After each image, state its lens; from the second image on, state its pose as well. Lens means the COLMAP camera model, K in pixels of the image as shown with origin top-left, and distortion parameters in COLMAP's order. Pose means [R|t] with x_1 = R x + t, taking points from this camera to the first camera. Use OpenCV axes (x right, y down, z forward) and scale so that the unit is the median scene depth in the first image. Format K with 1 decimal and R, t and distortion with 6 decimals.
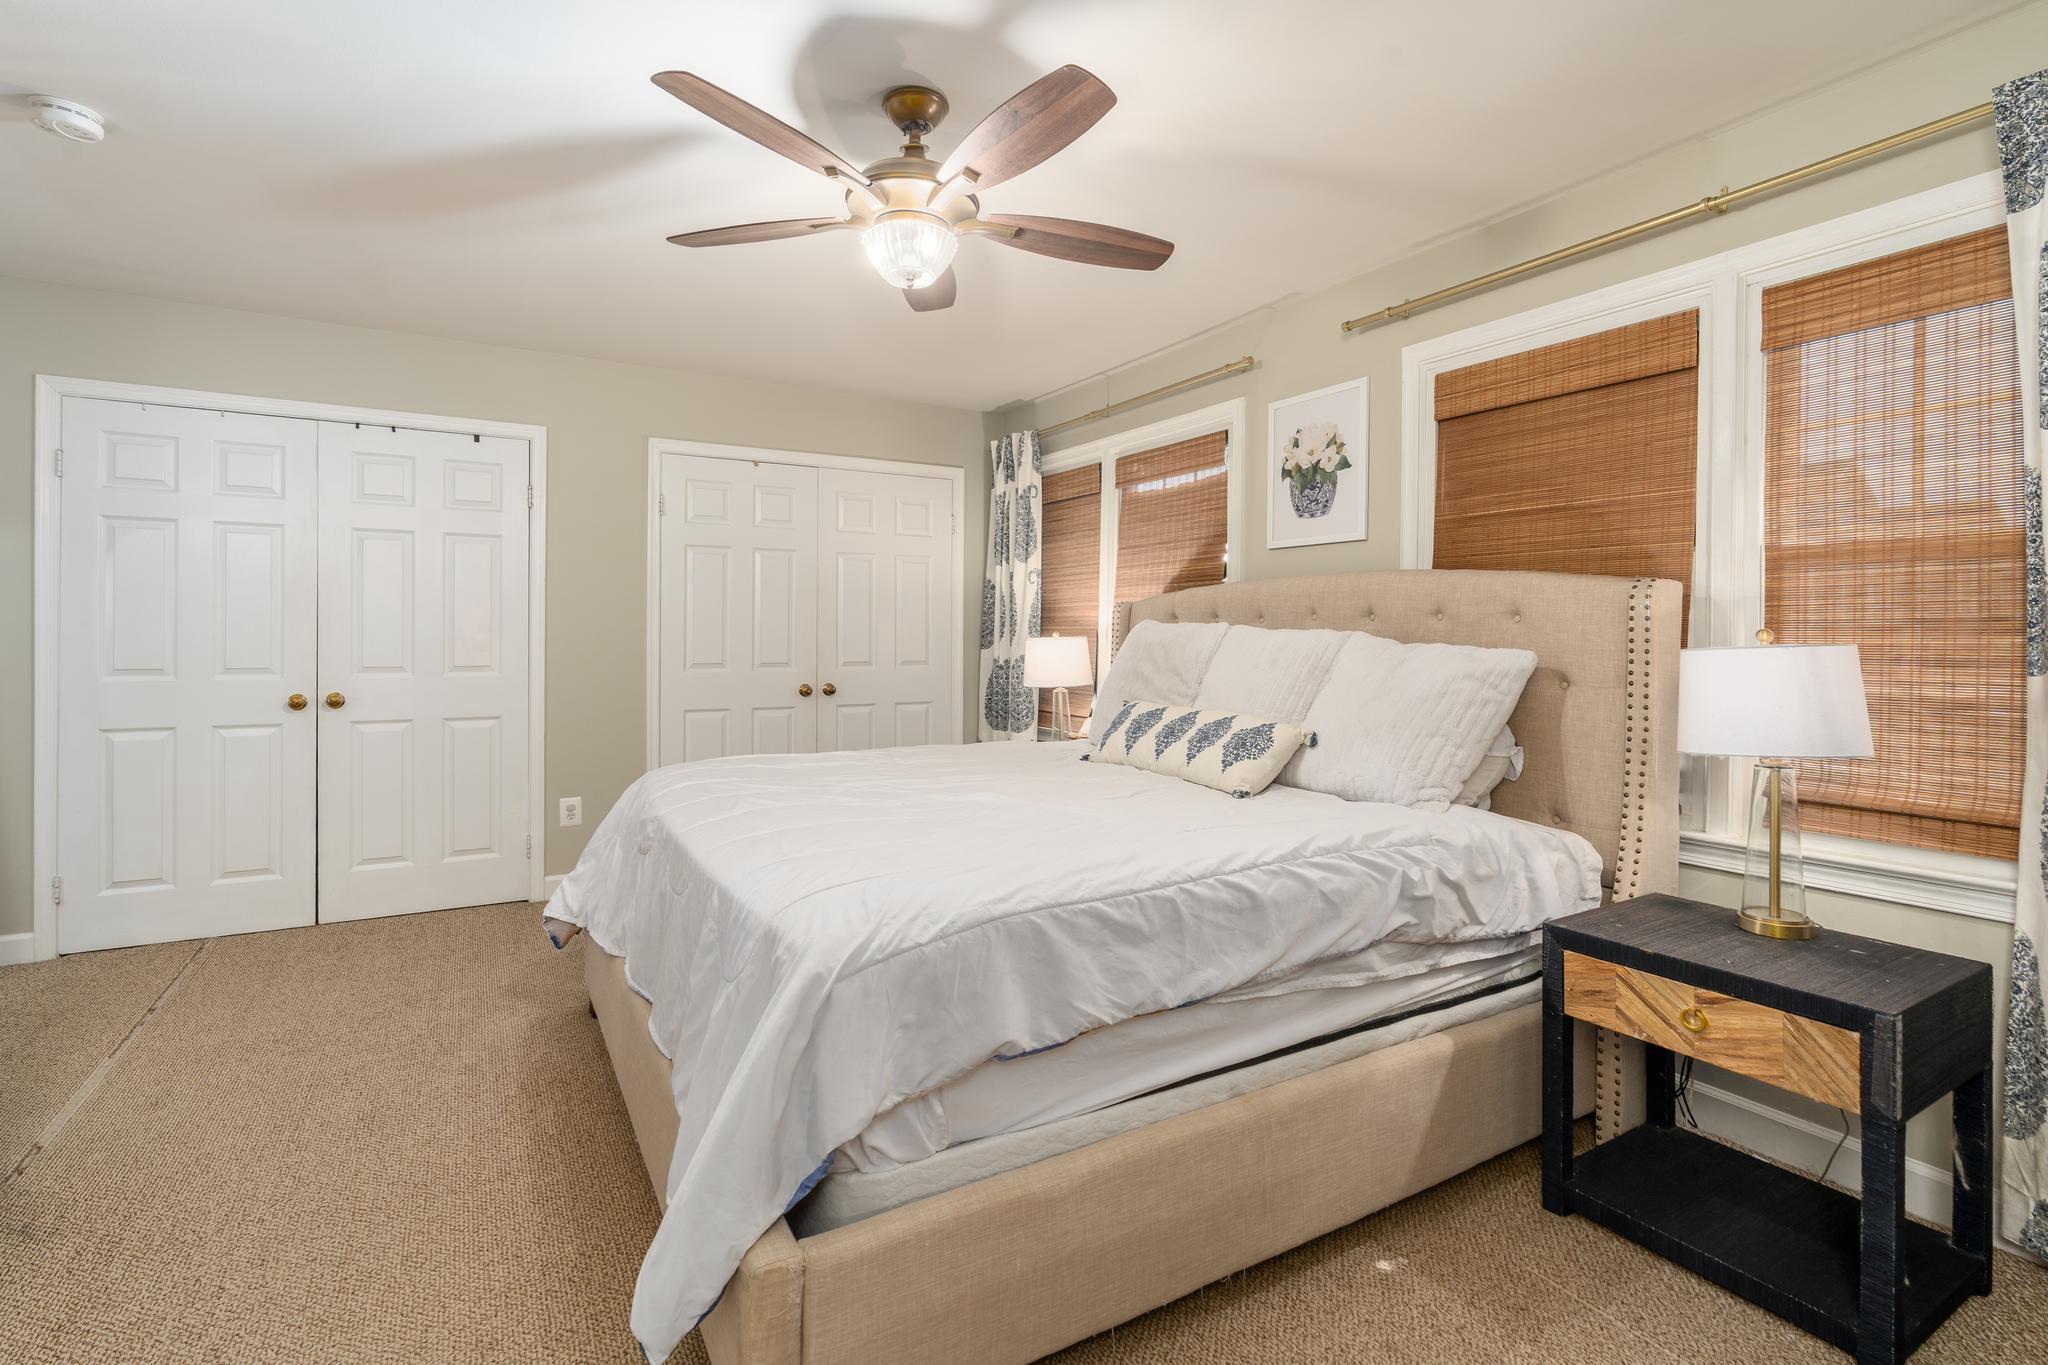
lens RADIAL K [[933.7, 0, 996.8], [0, 933.7, 628.5], [0, 0, 1]] dist [-0.003380, 0.002042]
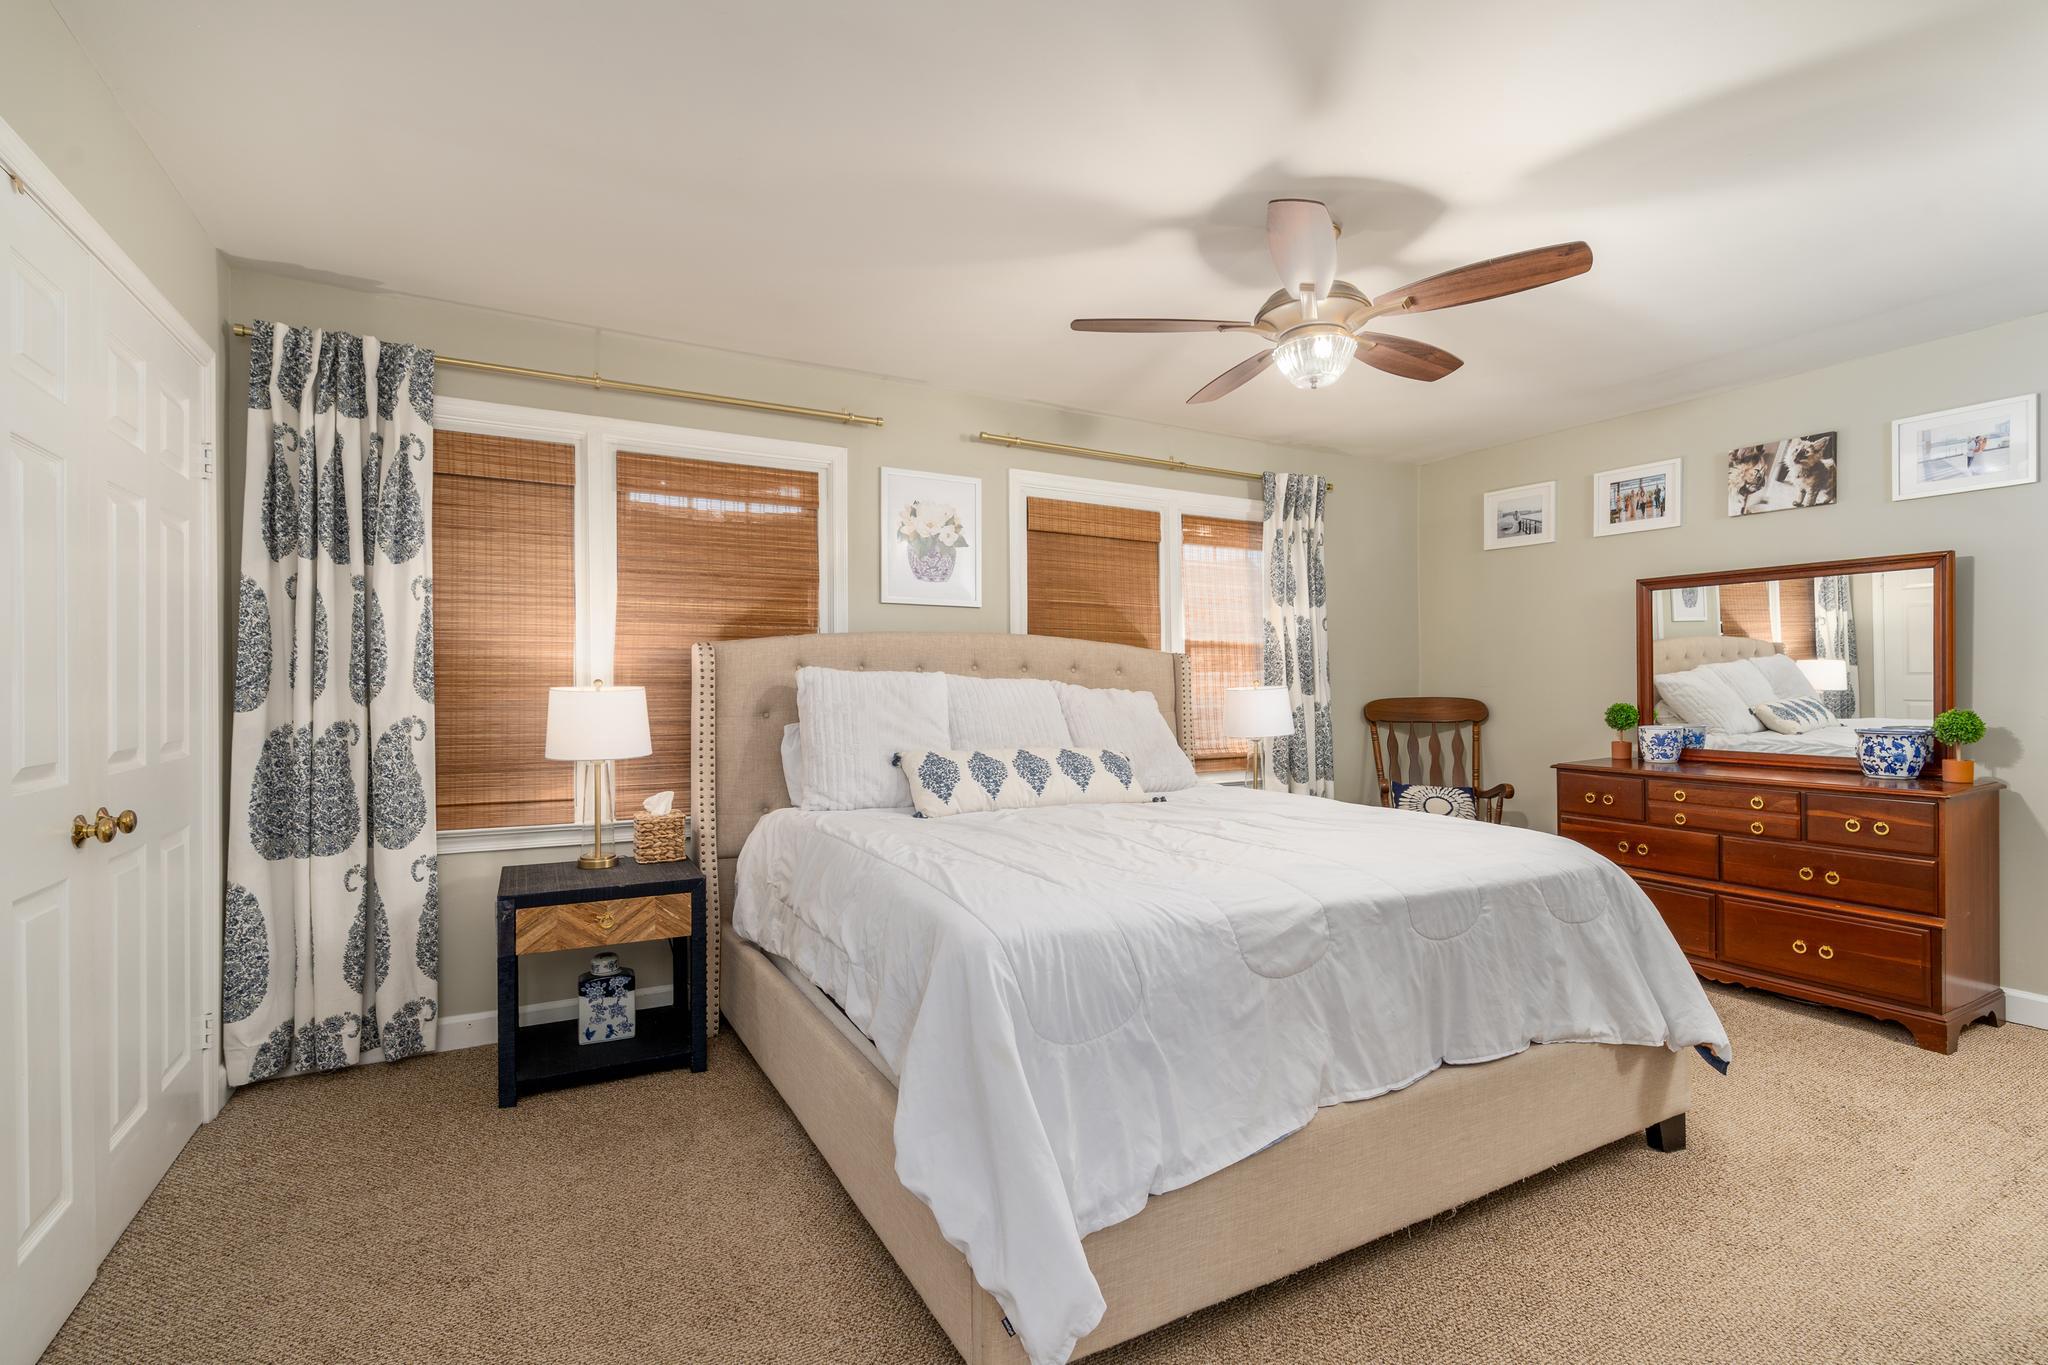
lens RADIAL K [[933.7, 0, 1010.8], [0, 933.7, 686.8], [0, 0, 1]] dist [-0.003380, 0.002042]
pose [[0.034182, -0.005254, 0.999402, -0.844008], [-0.005819, 0.999968, 0.005456, 0.005014], [-0.999399, -0.006002, 0.034150, 0.887969]]
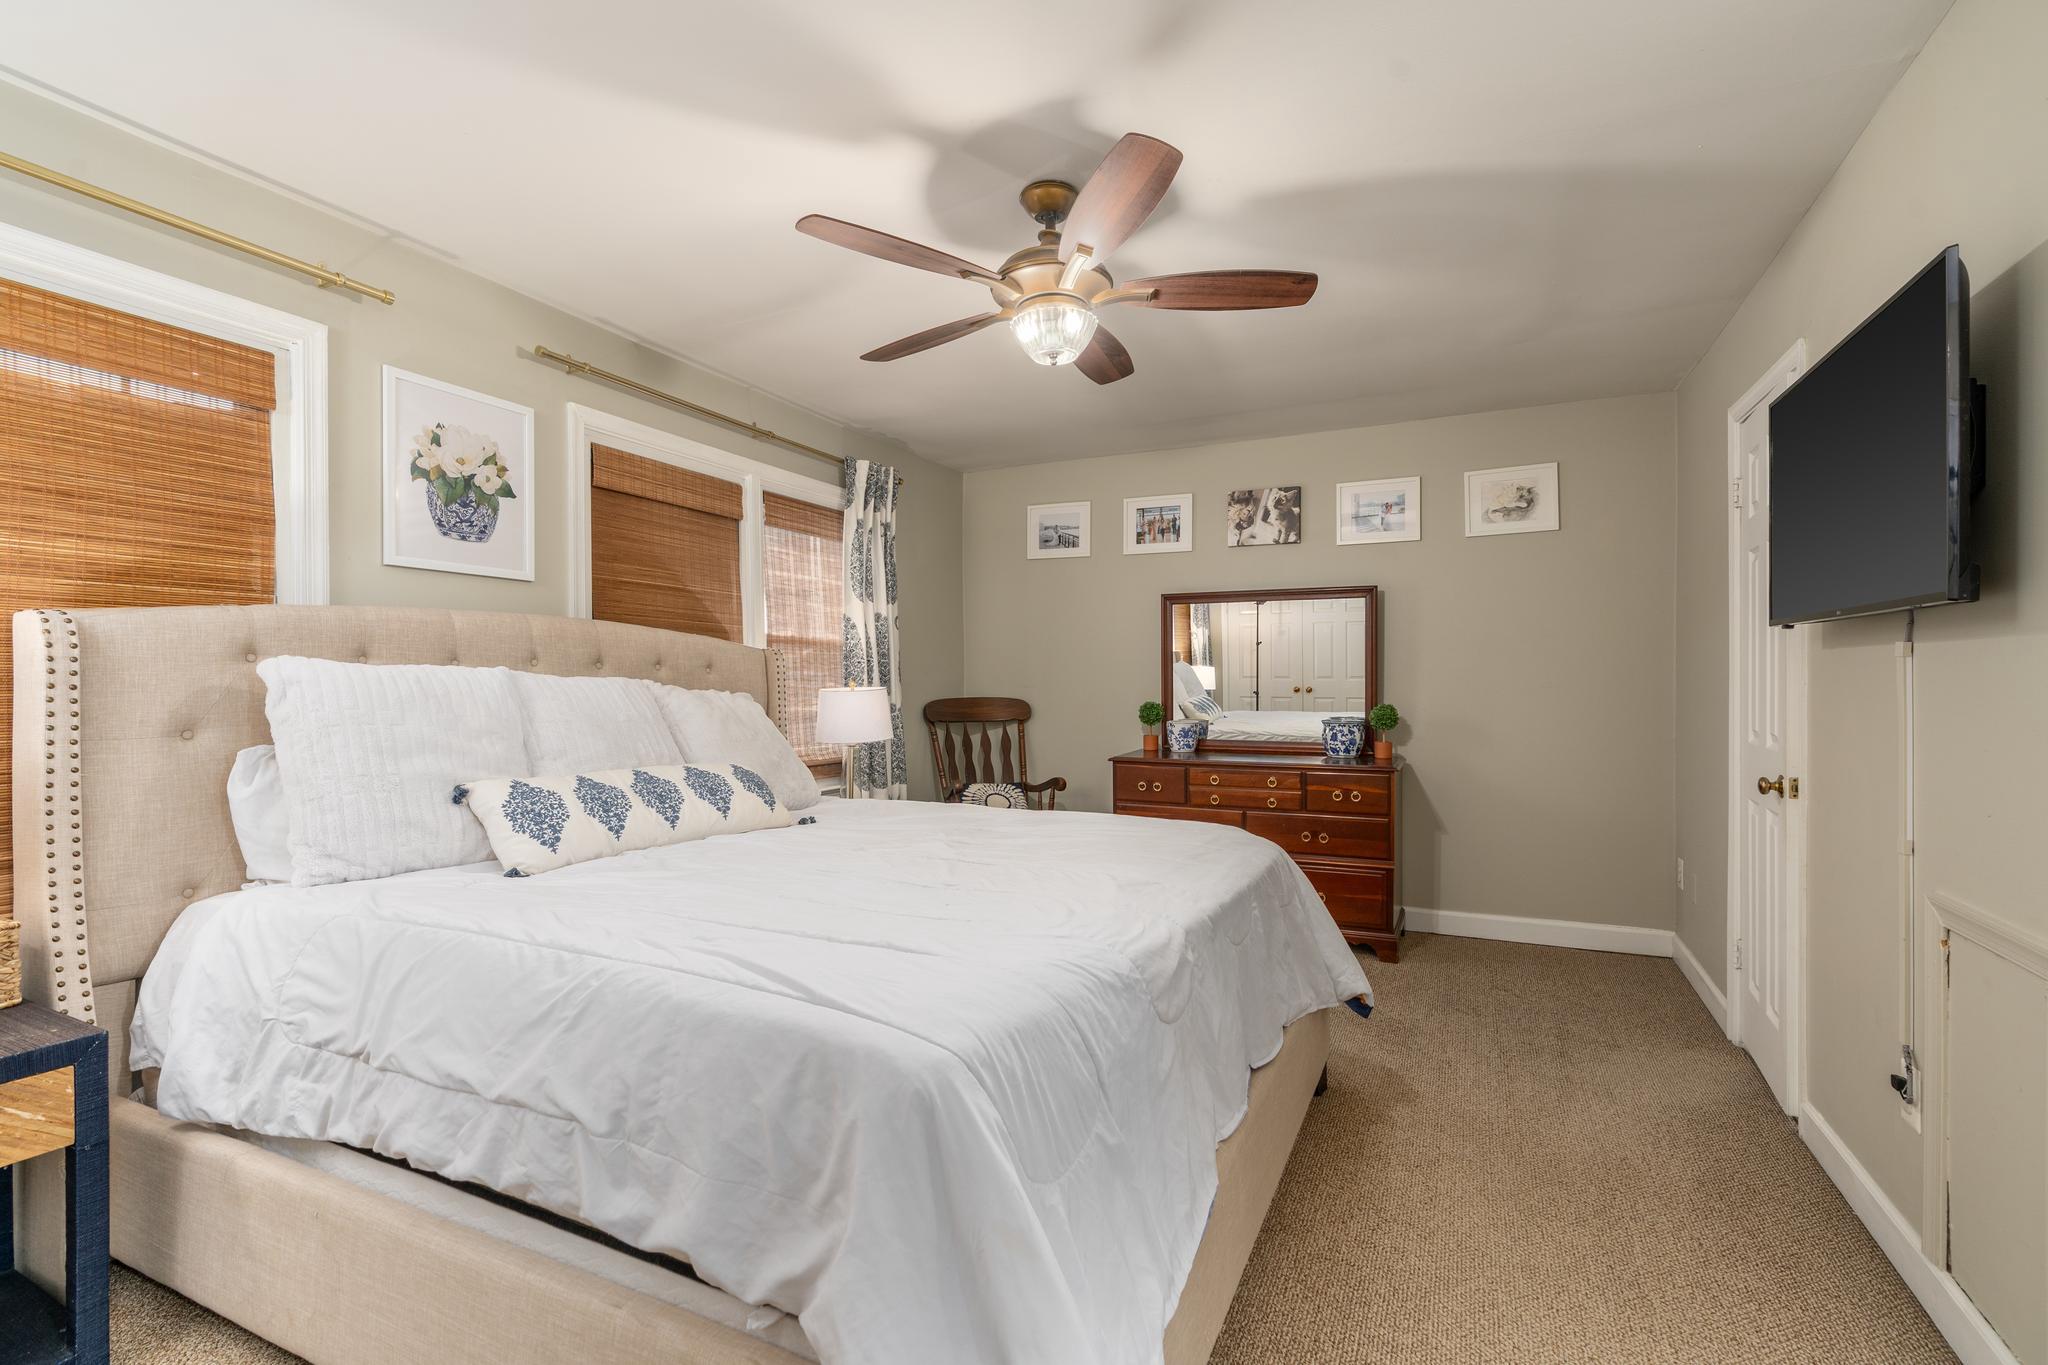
lens RADIAL K [[933.7, 0, 1015.6], [0, 933.7, 686.4], [0, 0, 1]] dist [-0.003380, 0.002042]
pose [[-0.554843, -0.004346, 0.831944, -0.642411], [-0.007414, 0.999972, 0.000279, 0.007040], [-0.831922, -0.006013, -0.554860, 1.083525]]
